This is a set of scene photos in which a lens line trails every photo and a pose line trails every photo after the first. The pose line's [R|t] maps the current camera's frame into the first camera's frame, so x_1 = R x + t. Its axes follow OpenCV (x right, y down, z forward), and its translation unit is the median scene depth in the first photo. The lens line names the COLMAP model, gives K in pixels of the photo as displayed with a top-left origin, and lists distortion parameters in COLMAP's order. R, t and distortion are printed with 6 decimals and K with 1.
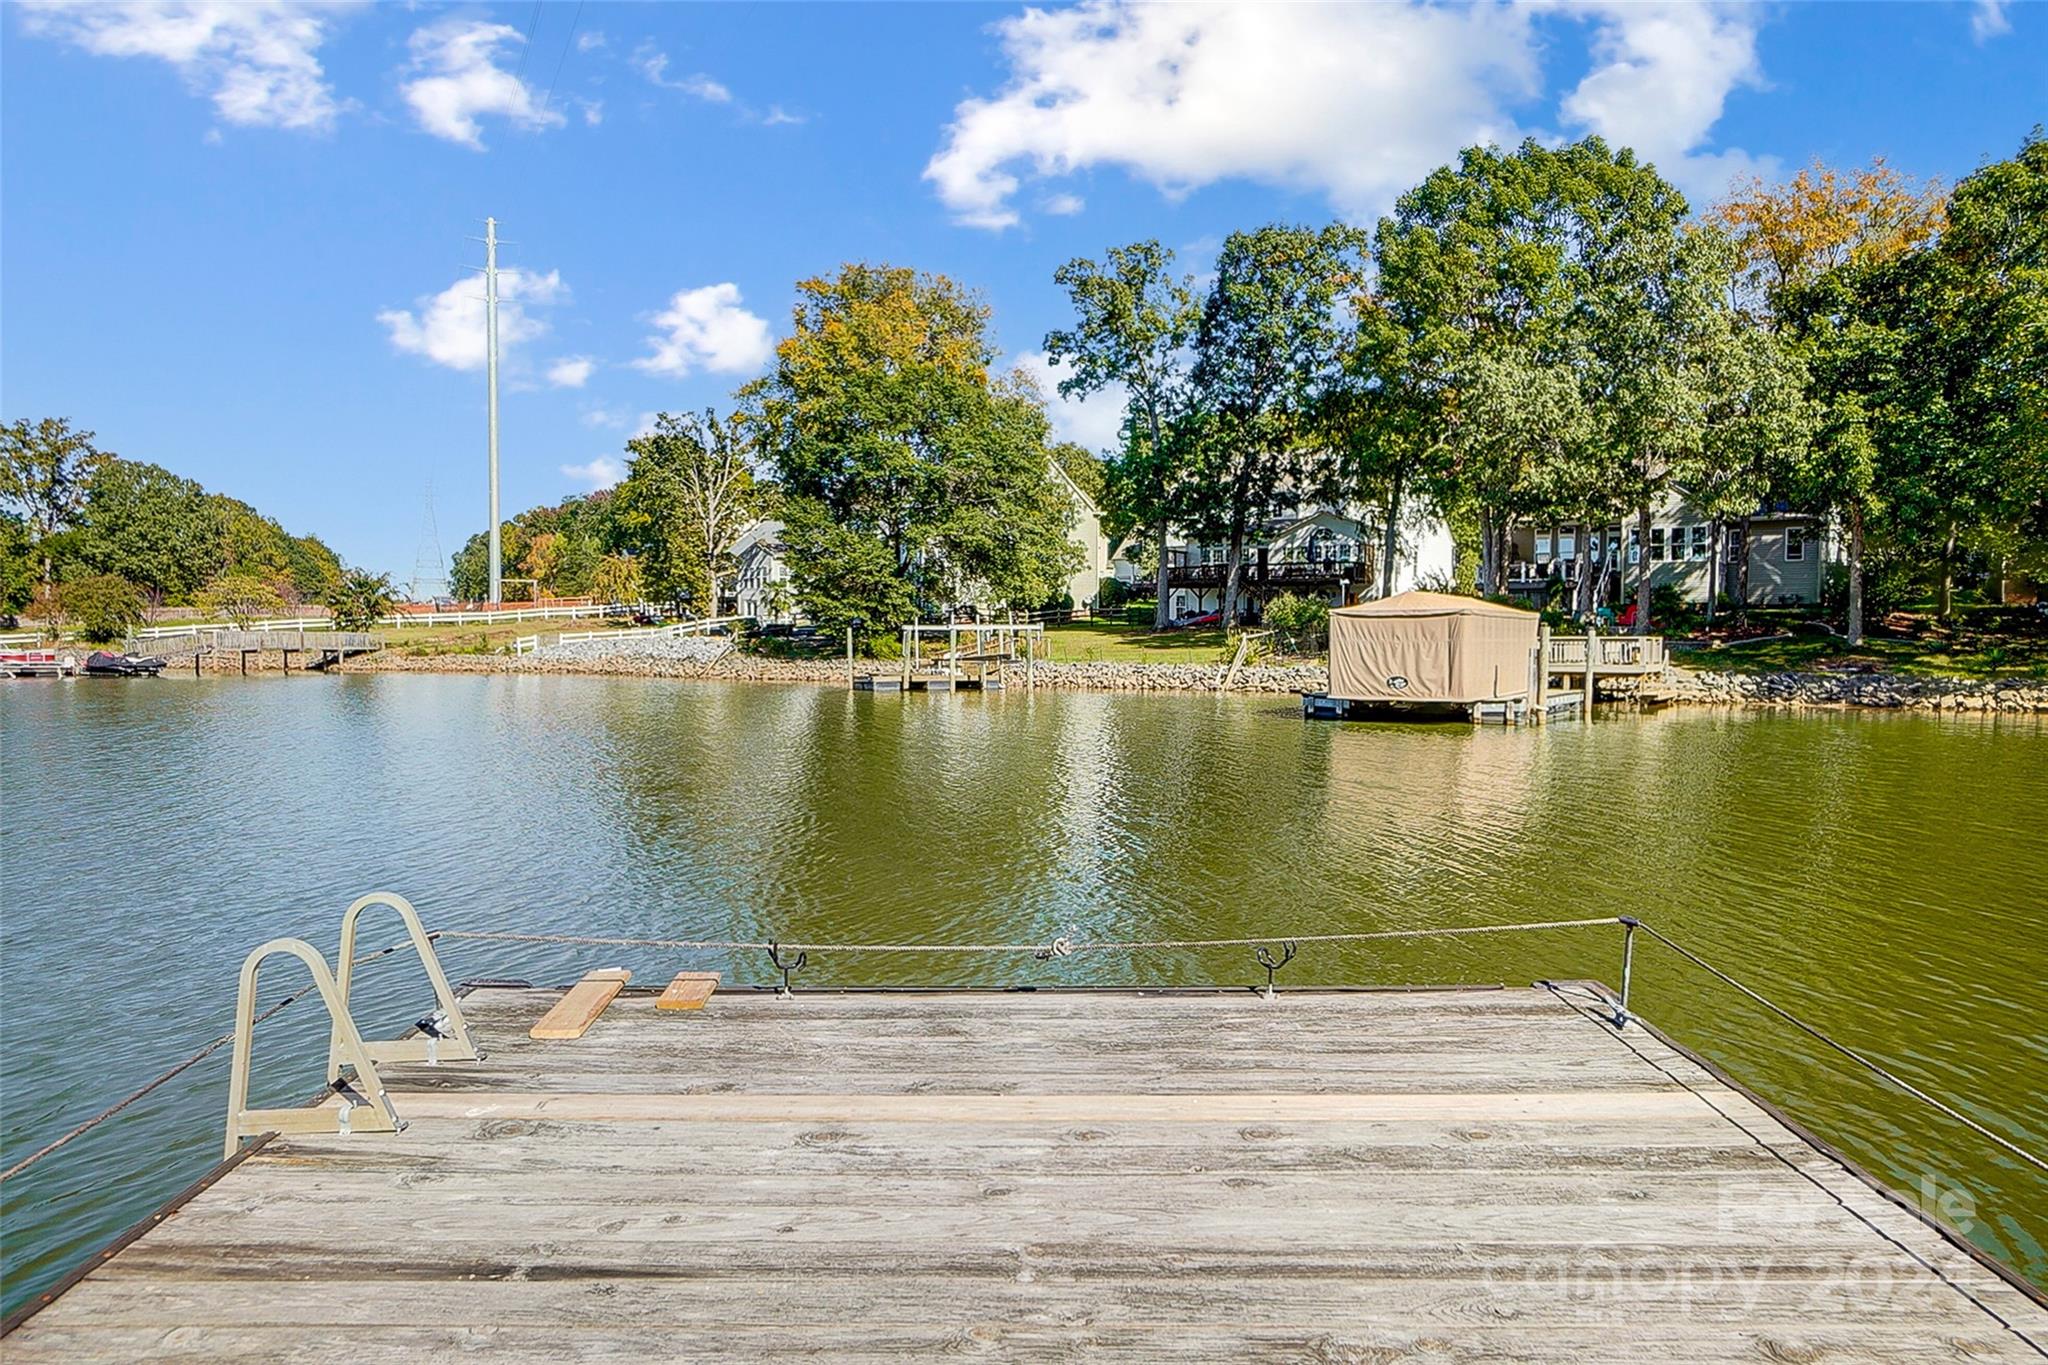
lens RADIAL K [[1268.7, 0, 1008.1], [0, 1268.7, 673.8], [0, 0, 1]] dist [-0.015038, 0.021853]
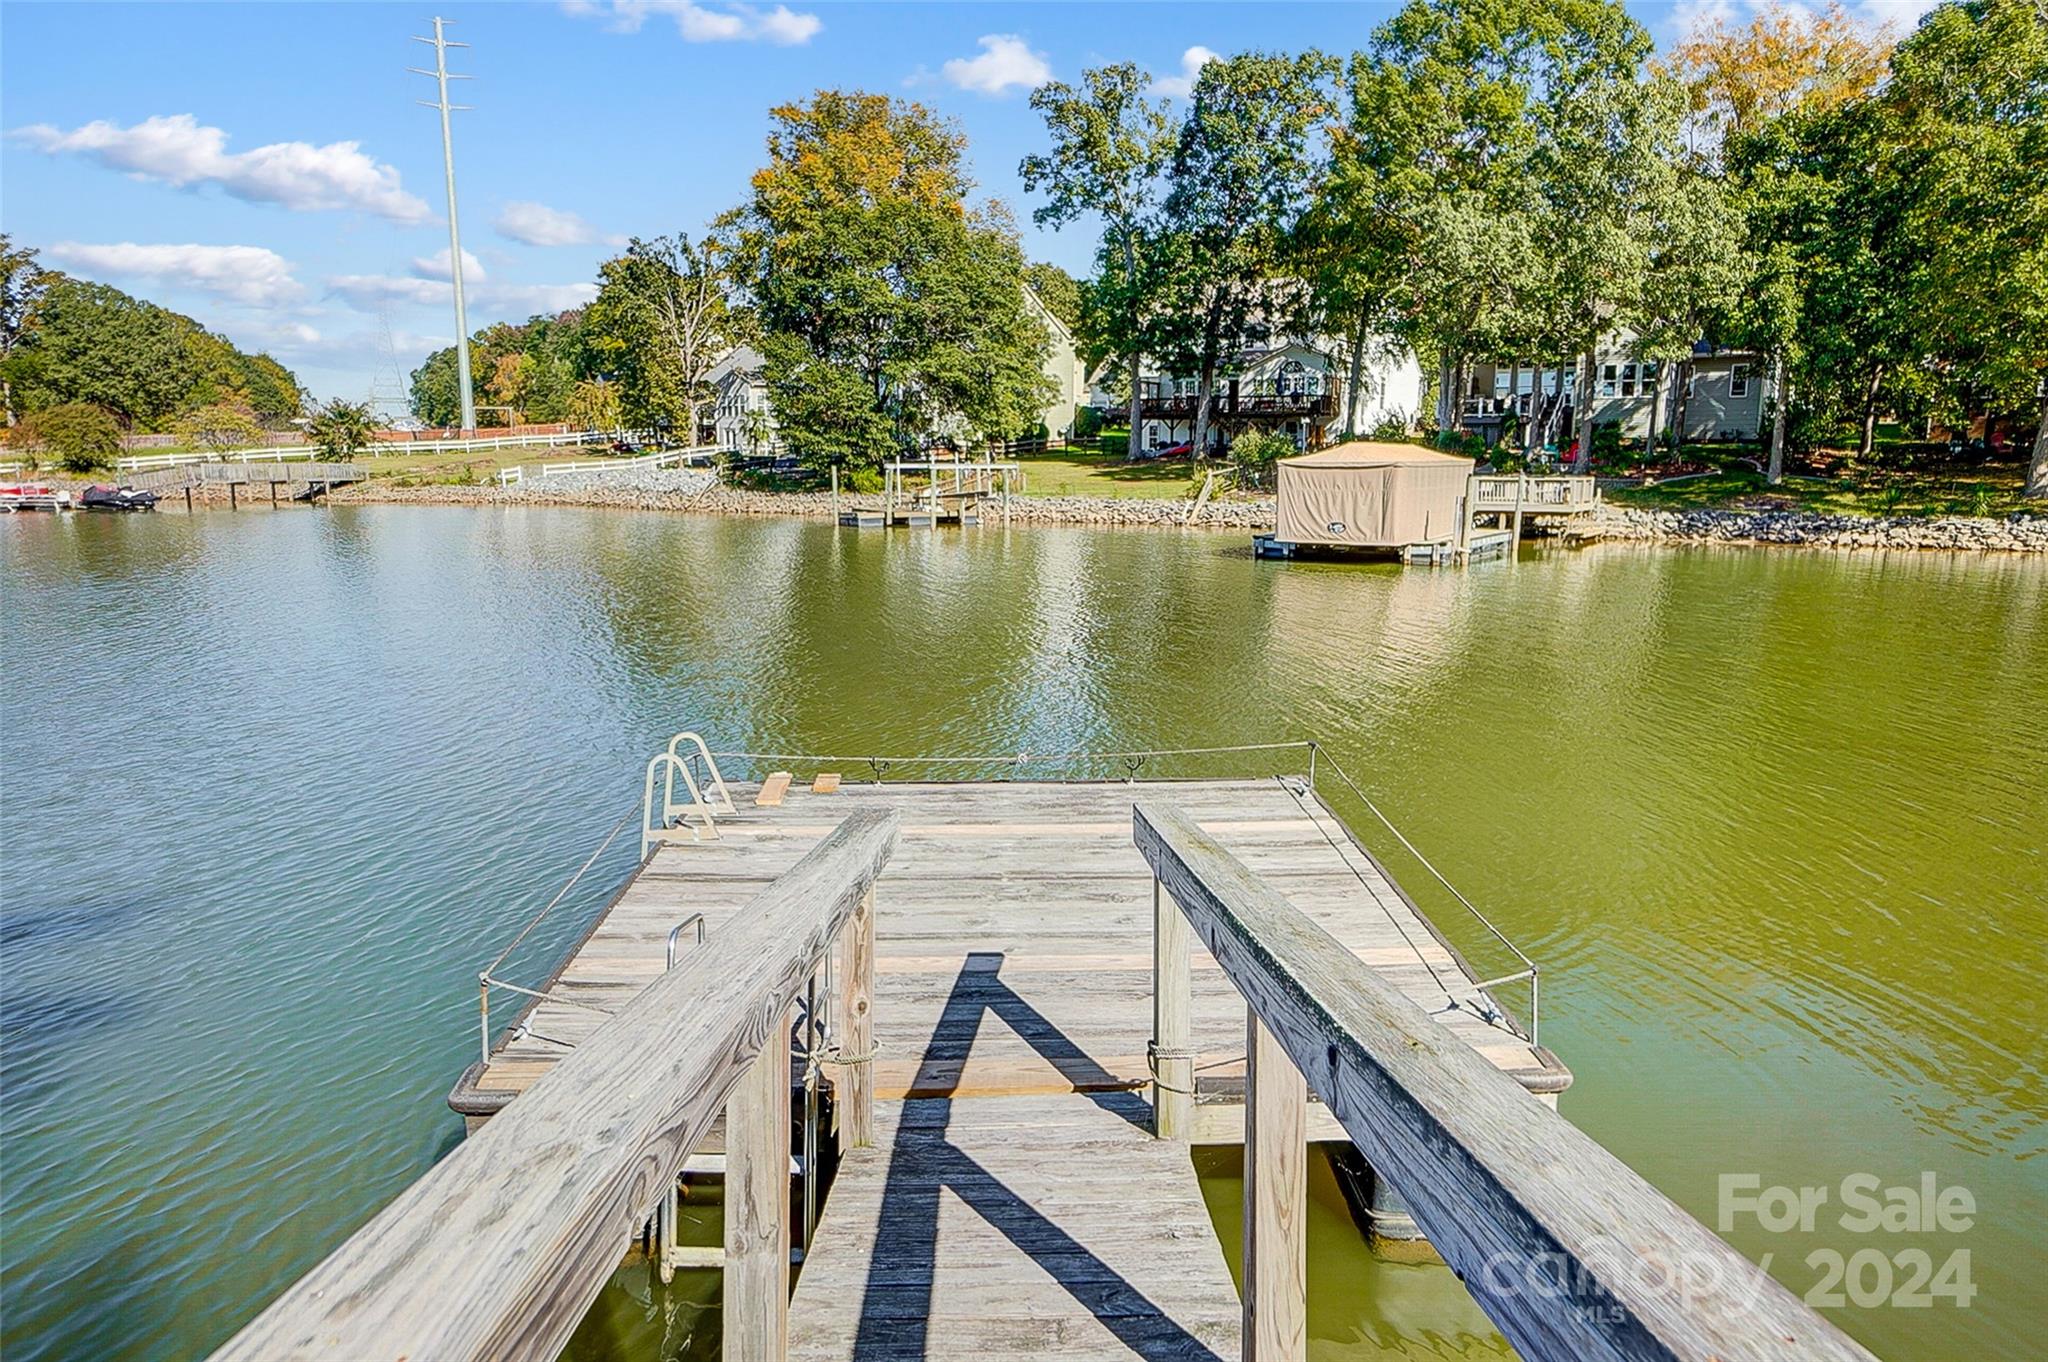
lens RADIAL K [[1268.7, 0, 1008.1], [0, 1268.7, 672.3], [0, 0, 1]] dist [-0.015038, 0.021853]
pose [[0.999823, -0.004650, 0.018207, -0.000780], [0.002067, 0.990234, 0.139397, -0.010409], [-0.018677, -0.139335, 0.990069, -0.050850]]
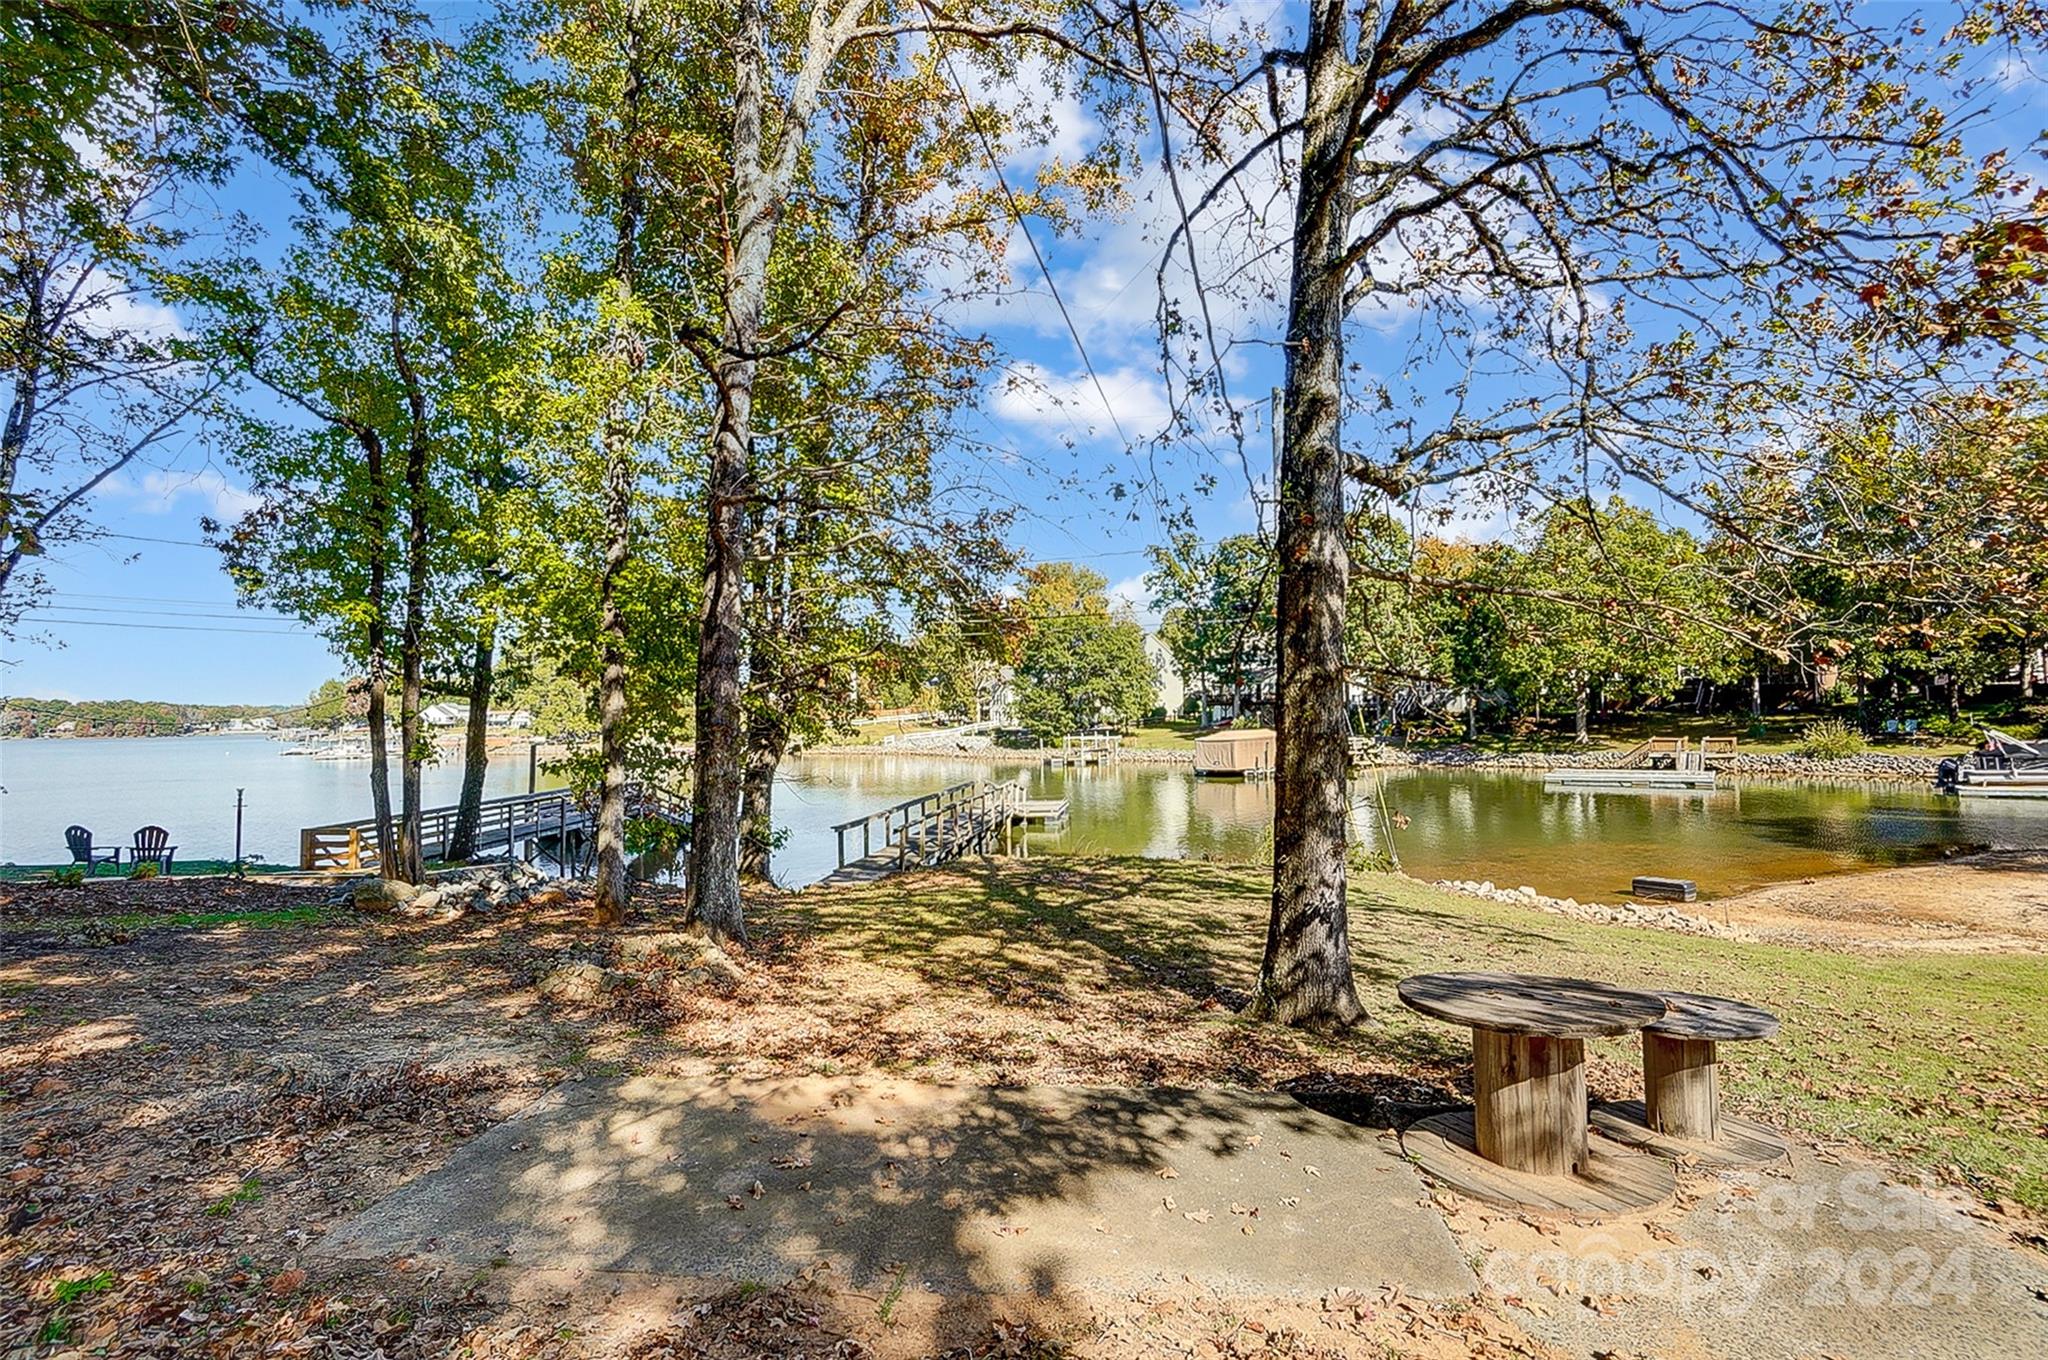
lens RADIAL K [[915.0, 0, 1024.0], [0, 915.0, 680.0], [0, 0, 1]] dist [-0.017485, -0.000162]
pose [[0.985667, -0.031123, -0.165805, 0.101837], [0.020449, 0.997630, -0.065694, -0.026781], [0.167457, 0.061362, 0.983968, -0.537611]]
